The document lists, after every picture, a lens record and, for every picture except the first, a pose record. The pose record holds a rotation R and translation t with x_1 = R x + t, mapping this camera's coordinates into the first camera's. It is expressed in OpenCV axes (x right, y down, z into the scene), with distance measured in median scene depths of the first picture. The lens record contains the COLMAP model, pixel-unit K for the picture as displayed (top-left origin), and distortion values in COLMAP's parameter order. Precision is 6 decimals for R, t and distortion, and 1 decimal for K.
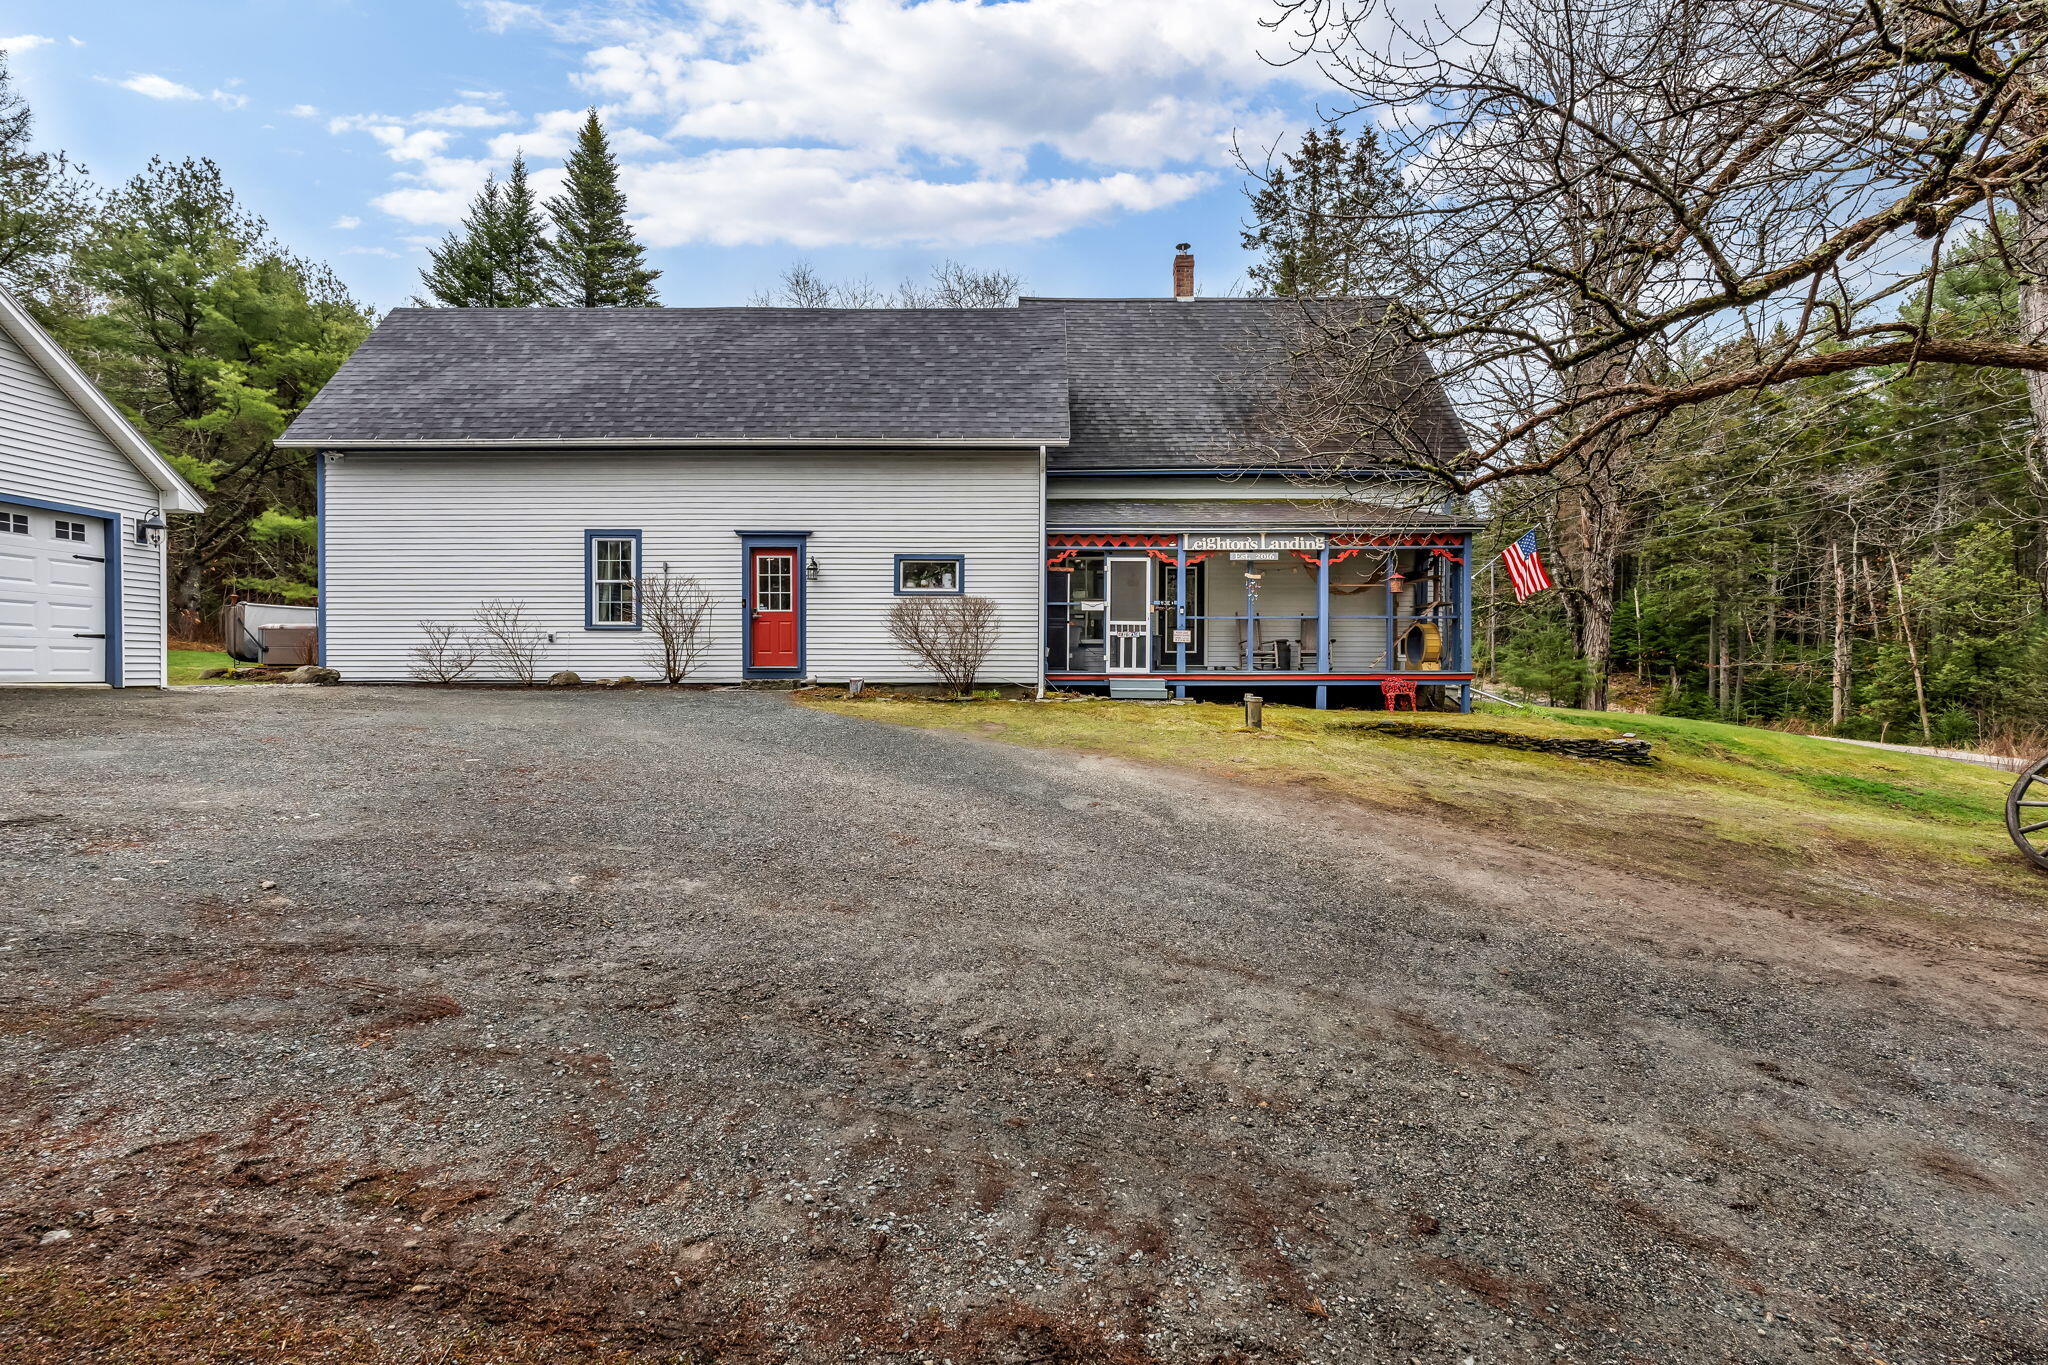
lens RADIAL K [[903.9, 0, 1024.0], [0, 903.9, 682.5], [0, 0, 1]] dist [-0.000318, -0.007041]
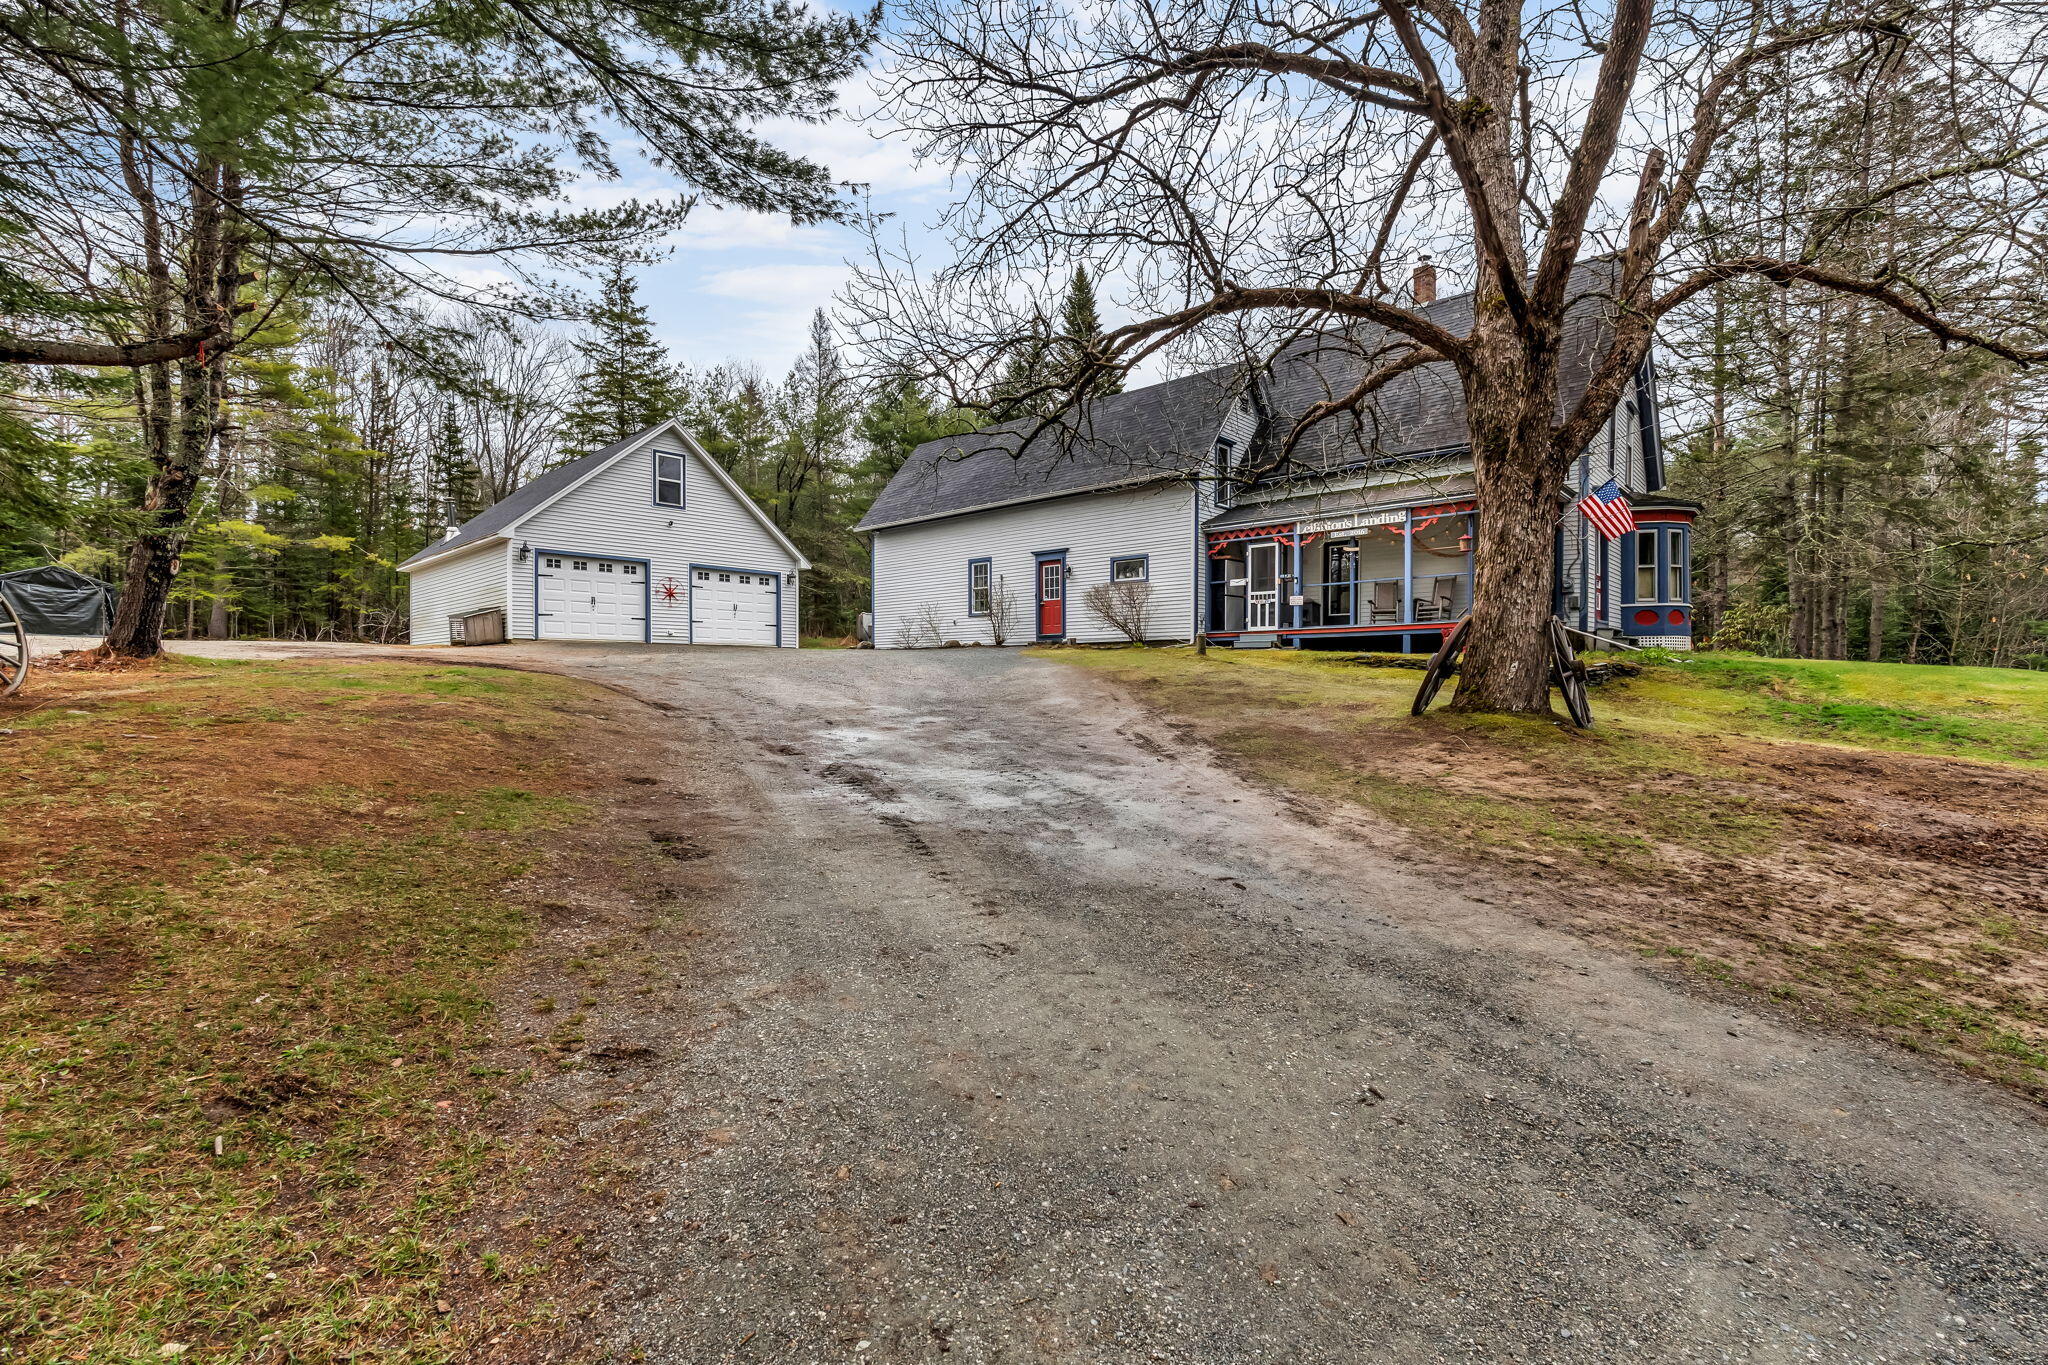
lens RADIAL K [[933.7, 0, 1024.0], [0, 933.7, 682.5], [0, 0, 1]] dist [0.002440, 0.000170]
pose [[0.742644, -0.001314, -0.669685, 0.810002], [-0.007079, 0.999927, -0.009813, 0.086851], [0.669649, 0.012028, 0.742581, -0.276331]]
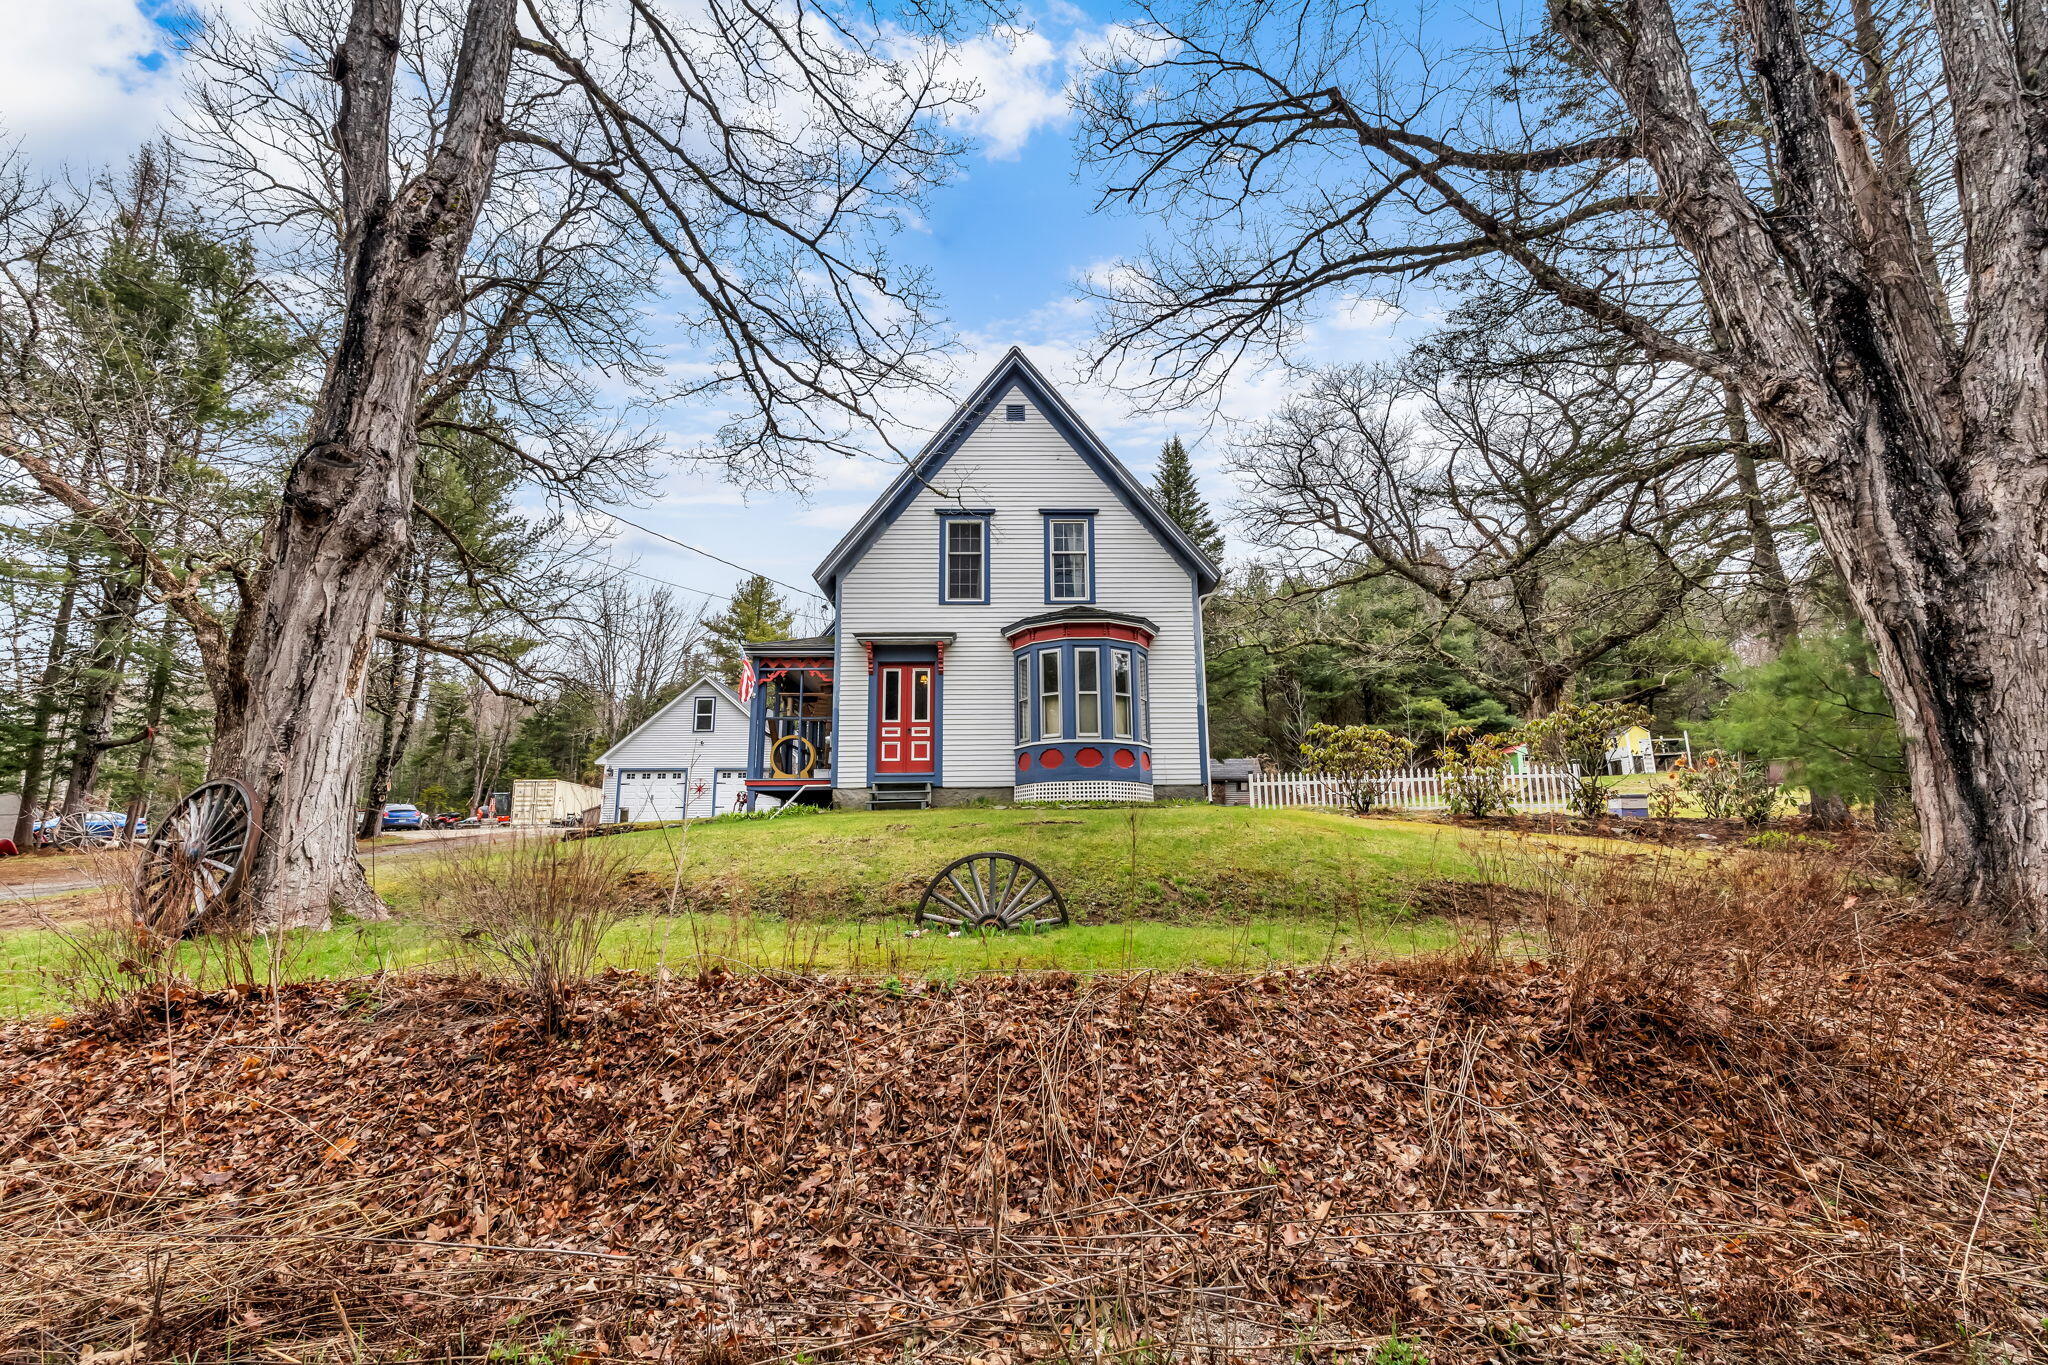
lens RADIAL K [[903.9, 0, 1024.0], [0, 903.9, 682.5], [0, 0, 1]] dist [-0.000318, -0.007041]
pose [[0.016577, -0.187891, -0.982050, 1.672173], [-0.007883, 0.982130, -0.188040, 0.083919], [0.999832, 0.010859, 0.014799, 1.365809]]
